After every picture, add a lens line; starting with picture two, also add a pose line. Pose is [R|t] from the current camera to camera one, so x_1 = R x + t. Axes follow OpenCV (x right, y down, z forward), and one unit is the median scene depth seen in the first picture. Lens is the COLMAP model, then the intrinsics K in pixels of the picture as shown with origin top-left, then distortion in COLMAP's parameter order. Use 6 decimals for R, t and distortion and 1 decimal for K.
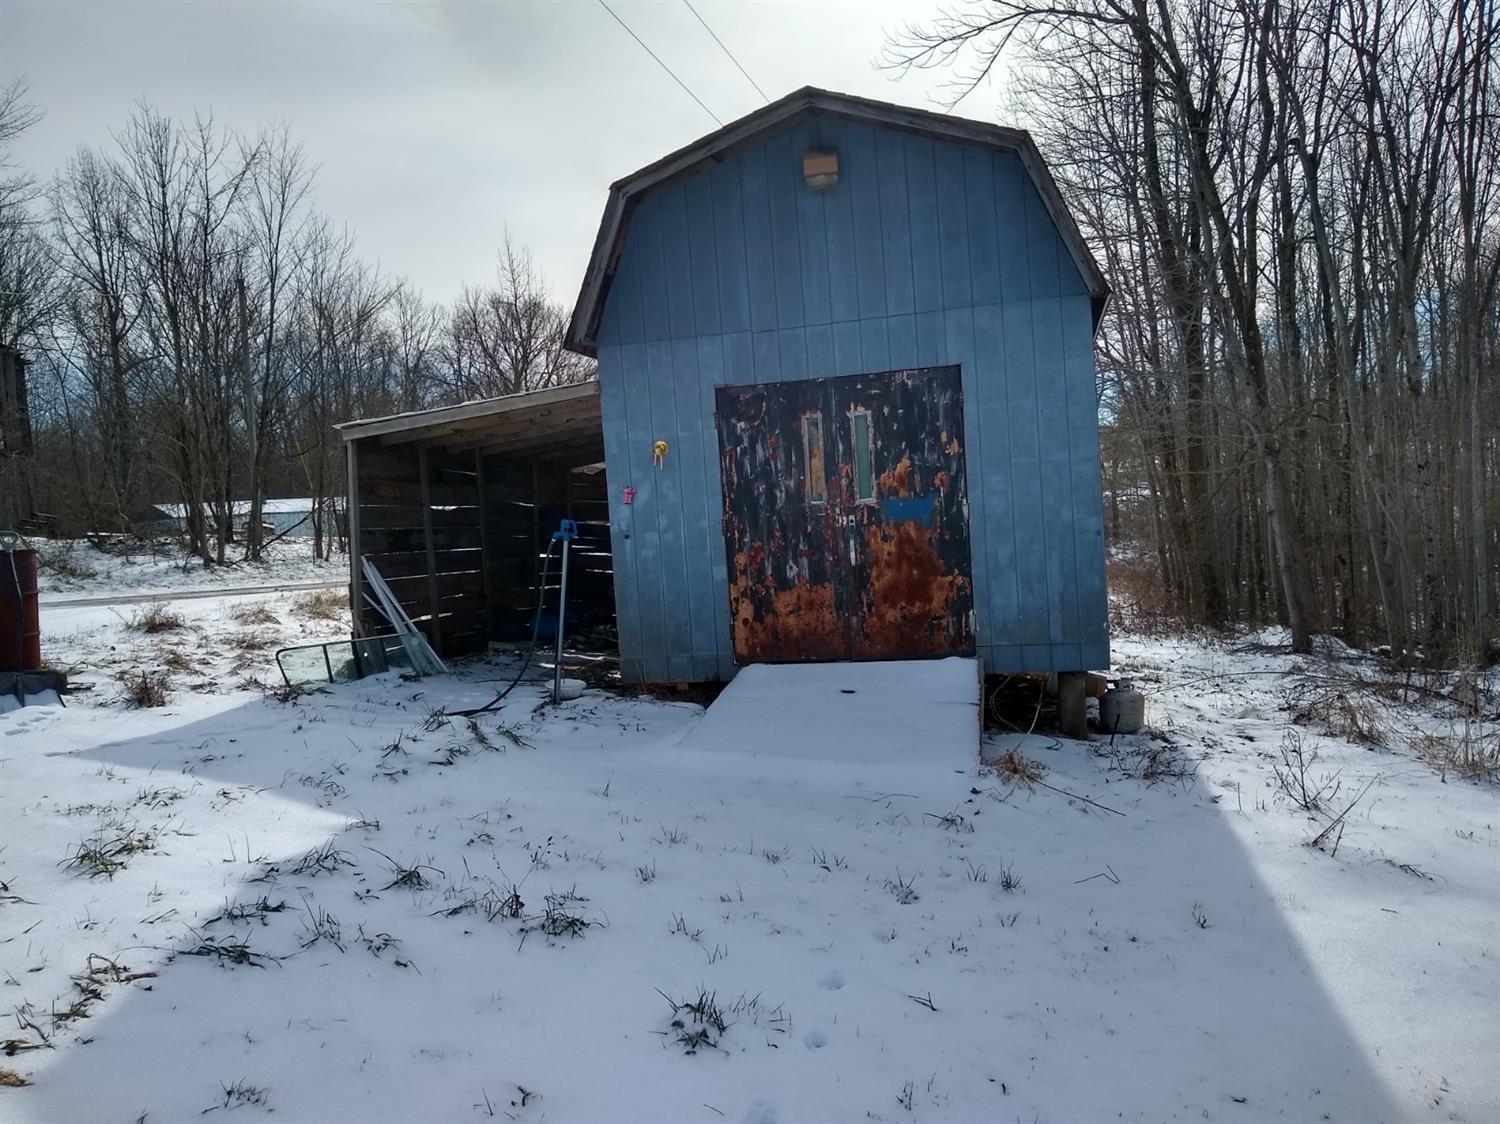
lens RADIAL K [[1176.8, 0, 751.0], [0, 1176.8, 558.1], [0, 0, 1]] dist [0.005989, 0.001140]
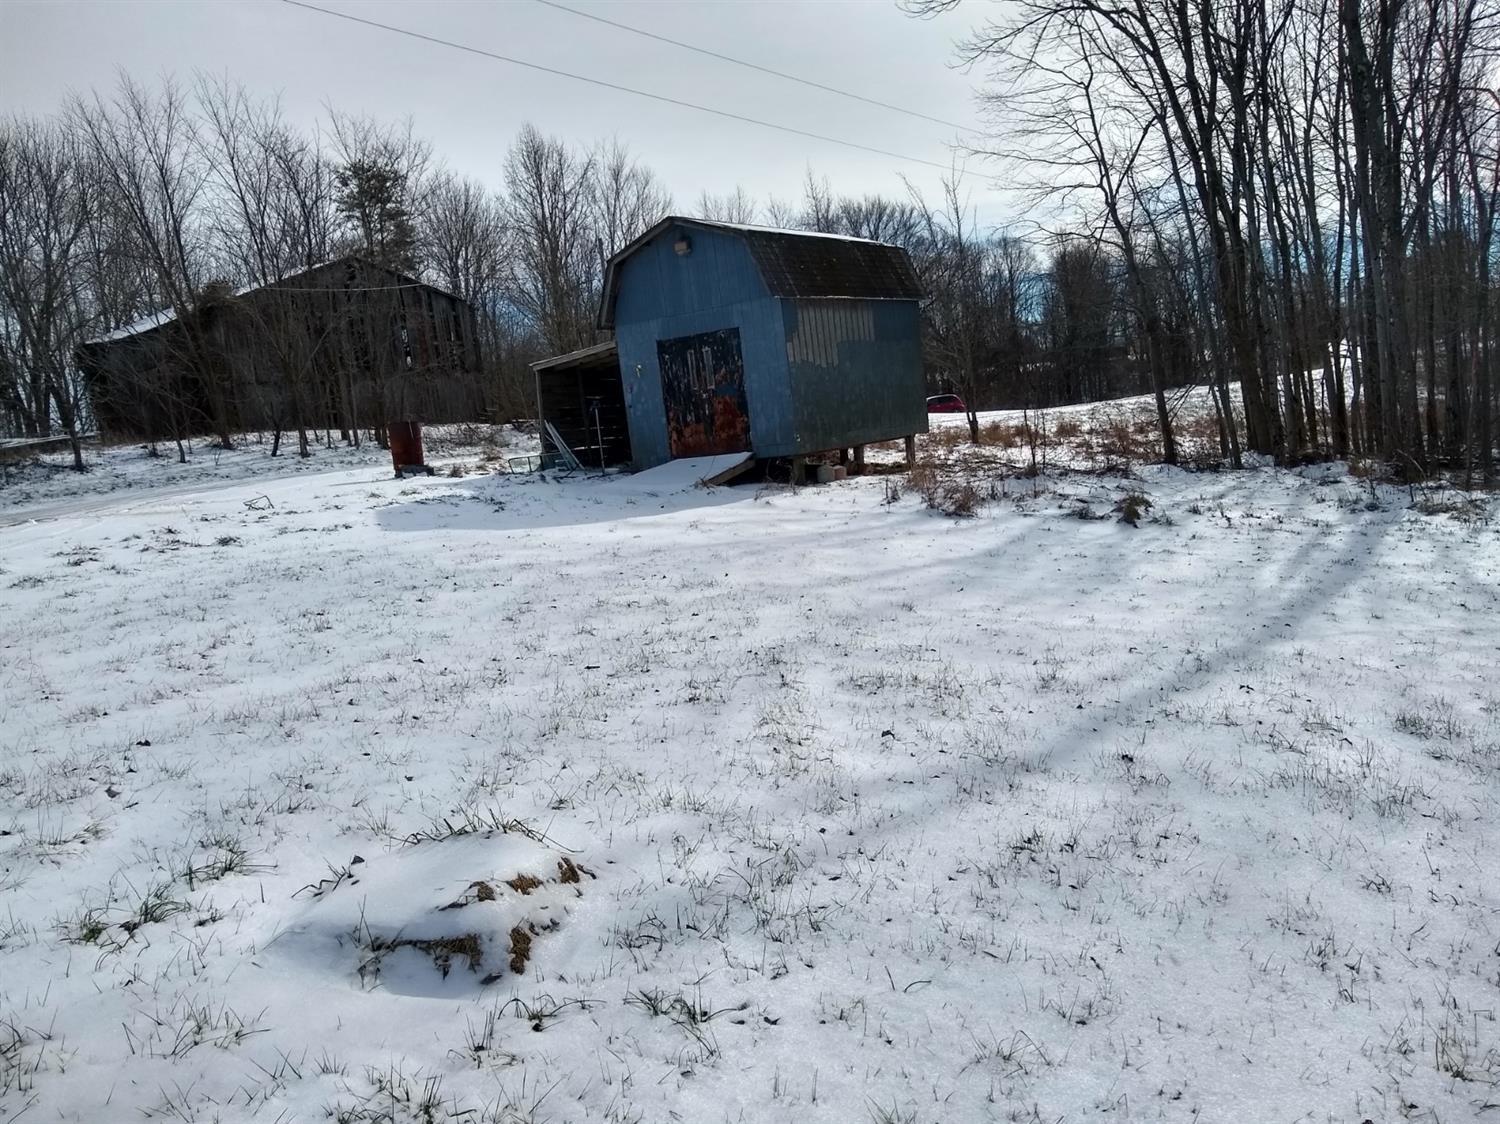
lens RADIAL K [[1176.8, 0, 749.7], [0, 1176.8, 564.2], [0, 0, 1]] dist [0.005989, 0.001140]
pose [[0.930646, 0.006469, -0.365864, 1.014230], [0.033541, 0.994126, 0.102896, 0.063052], [0.364380, -0.108031, 0.924963, -1.166905]]
